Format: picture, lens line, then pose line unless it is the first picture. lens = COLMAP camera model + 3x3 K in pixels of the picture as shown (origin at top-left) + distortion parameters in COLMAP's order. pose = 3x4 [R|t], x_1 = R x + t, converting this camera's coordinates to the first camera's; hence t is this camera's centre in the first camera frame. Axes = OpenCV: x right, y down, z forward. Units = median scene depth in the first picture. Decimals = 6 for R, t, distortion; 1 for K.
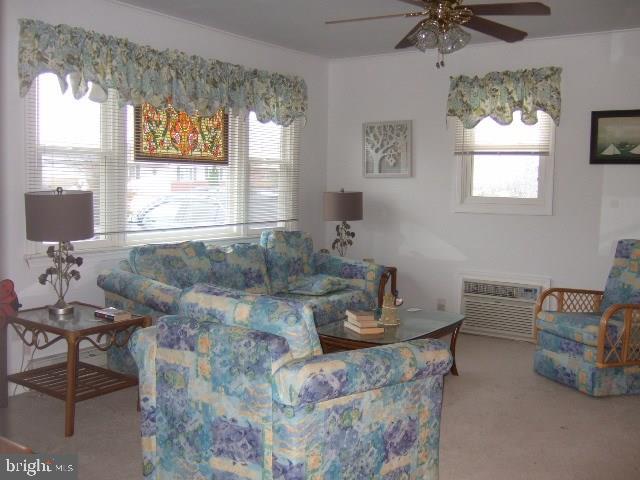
lens RADIAL K [[670.1, 0, 320.0], [0, 670.1, 240.0], [0, 0, 1]] dist [-0.058500, 0.020347]
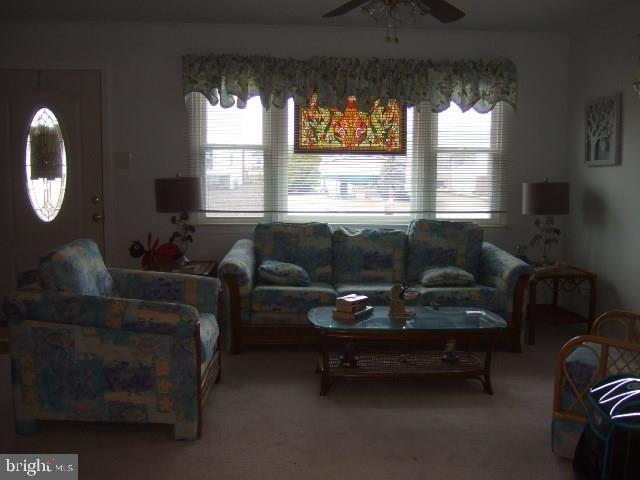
lens RADIAL K [[670.1, 0, 320.0], [0, 670.1, 240.0], [0, 0, 1]] dist [-0.058500, 0.020347]
pose [[0.618173, 0.068066, -0.783090, 0.651144], [-0.066811, 0.997188, 0.033935, -0.007087], [0.783198, 0.031341, 0.620982, 0.268891]]
